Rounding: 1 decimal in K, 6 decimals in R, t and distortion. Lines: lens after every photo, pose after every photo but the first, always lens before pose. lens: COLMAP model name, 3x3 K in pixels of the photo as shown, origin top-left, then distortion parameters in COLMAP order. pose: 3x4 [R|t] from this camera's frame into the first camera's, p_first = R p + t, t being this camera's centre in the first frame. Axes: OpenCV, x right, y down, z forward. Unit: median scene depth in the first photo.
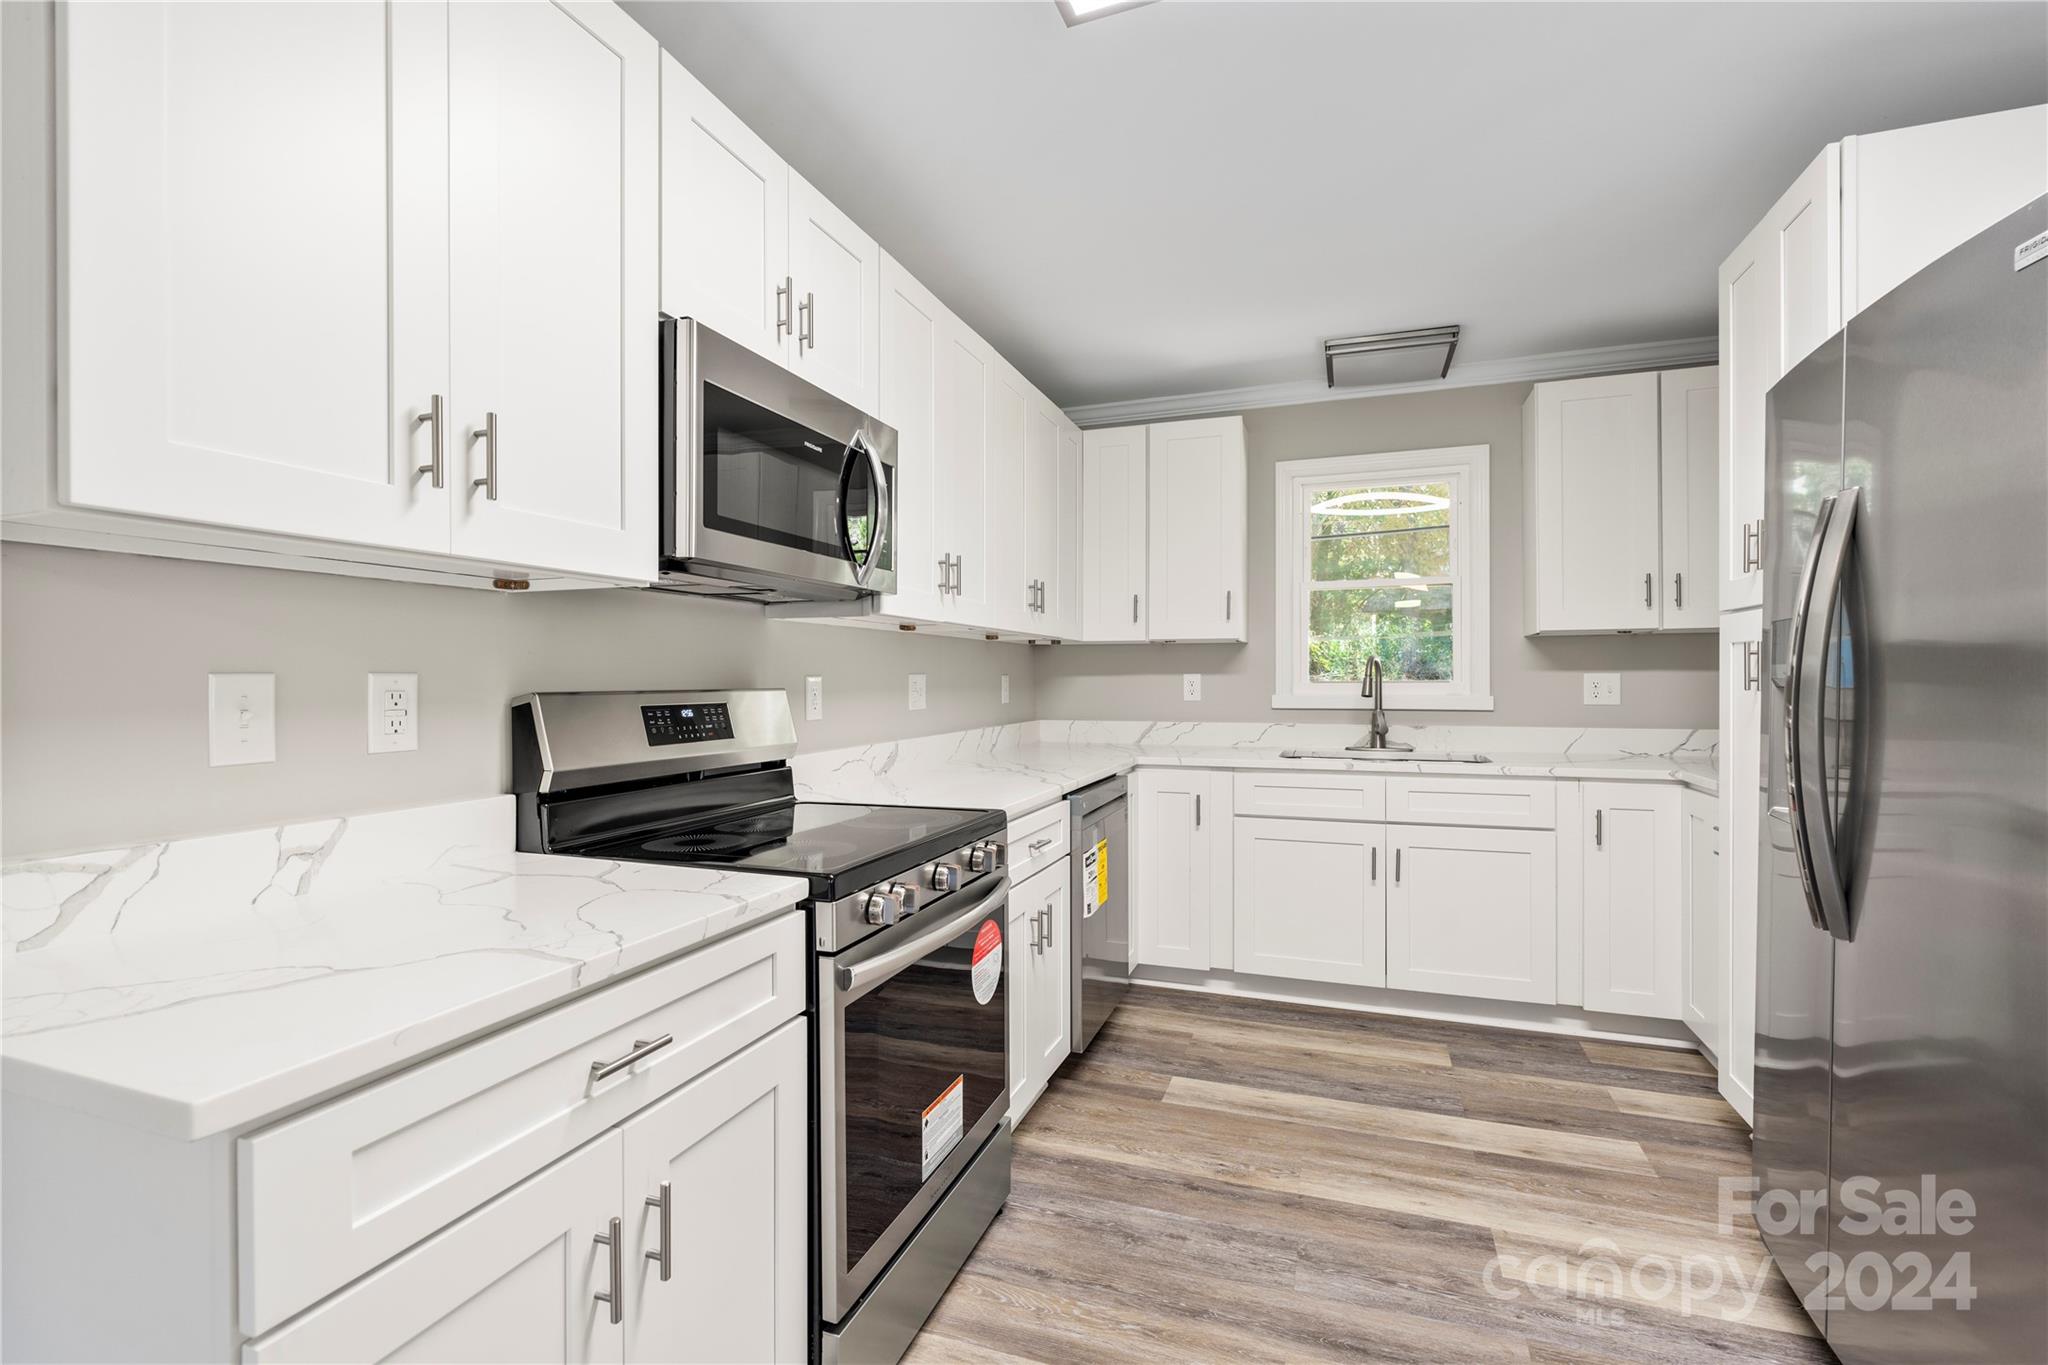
lens RADIAL K [[926.1, 0, 1018.7], [0, 926.1, 676.5], [0, 0, 1]] dist [-0.001621, 0.001085]
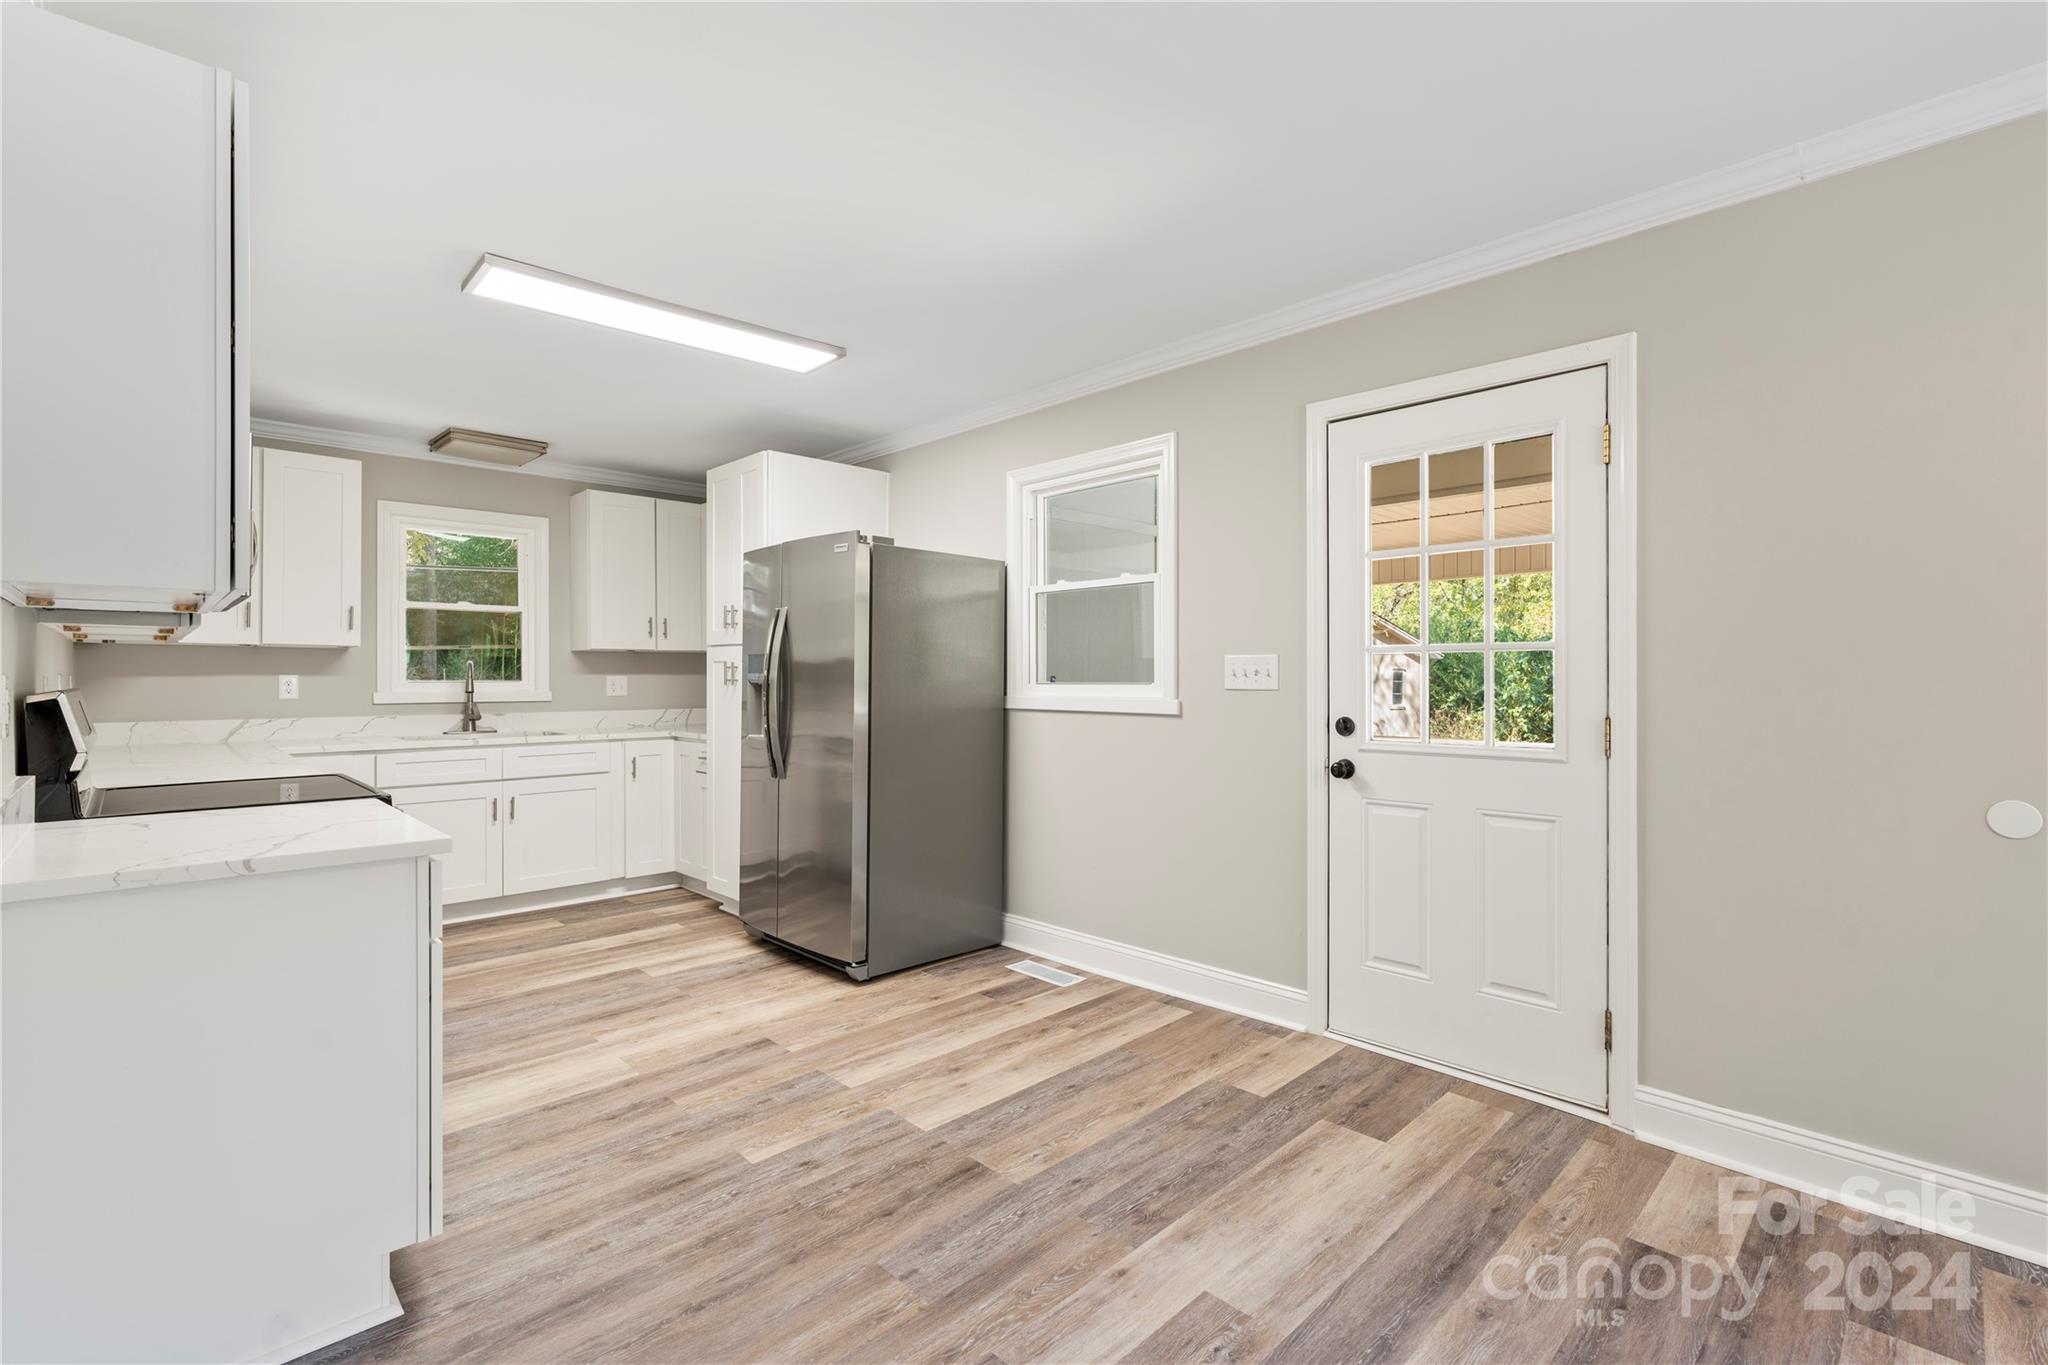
lens RADIAL K [[926.1, 0, 1024.5], [0, 926.1, 676.1], [0, 0, 1]] dist [-0.001621, 0.001085]
pose [[0.436613, 0.001433, 0.899648, -0.556876], [-0.004484, 0.999990, 0.000583, -0.007873], [-0.899638, -0.004289, 0.436615, -0.361165]]
